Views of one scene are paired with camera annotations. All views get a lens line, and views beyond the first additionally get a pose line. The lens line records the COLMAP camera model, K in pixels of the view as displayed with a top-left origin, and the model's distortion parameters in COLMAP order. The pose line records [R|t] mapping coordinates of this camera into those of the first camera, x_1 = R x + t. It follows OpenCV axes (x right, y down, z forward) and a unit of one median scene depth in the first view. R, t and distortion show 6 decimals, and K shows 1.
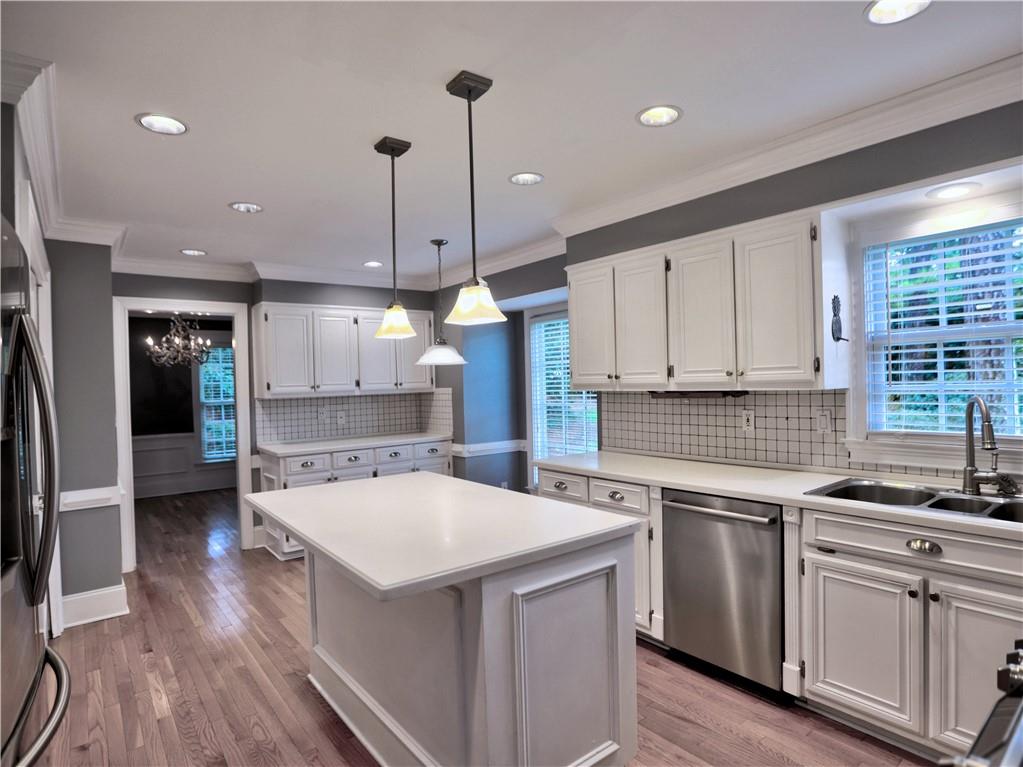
lens RADIAL K [[560.0, 0, 511.8], [0, 560.0, 394.0], [0, 0, 1]] dist [-0.001262, 0.000010]
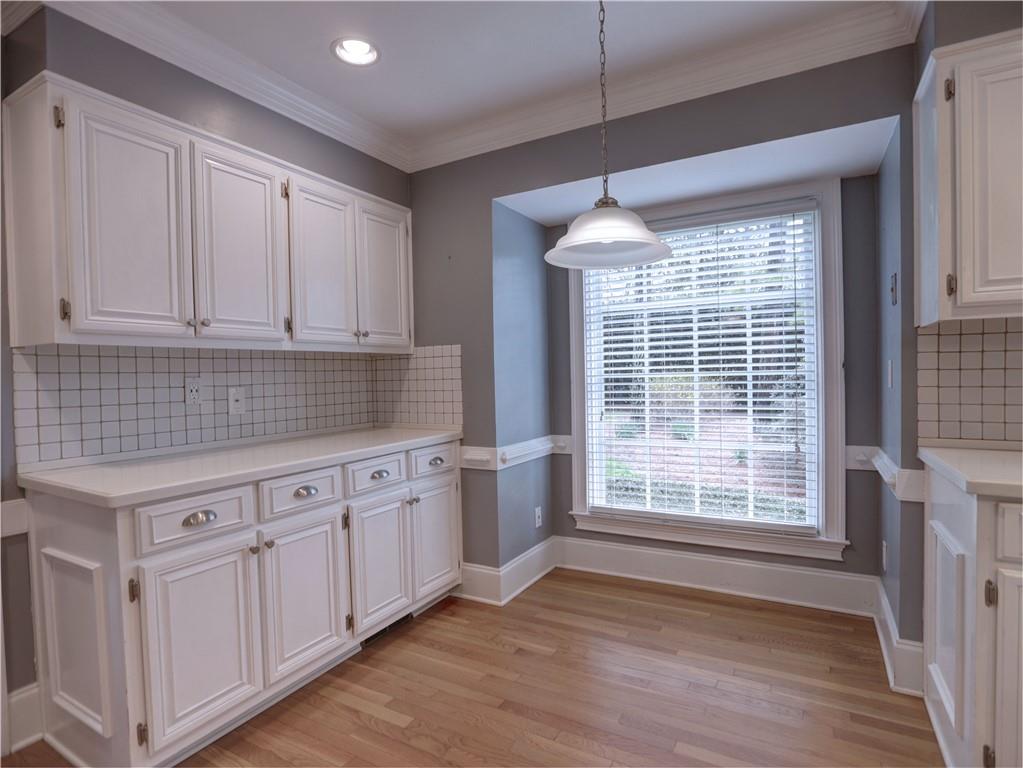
lens RADIAL K [[529.3, 0, 511.5], [0, 529.3, 384.0], [0, 0, 1]] dist [-0.004017, 0.000556]
pose [[0.926653, 0.001349, 0.375916, -0.262421], [0.003545, 0.999918, -0.012327, 0.034886], [-0.375902, 0.012755, 0.926572, 0.511442]]
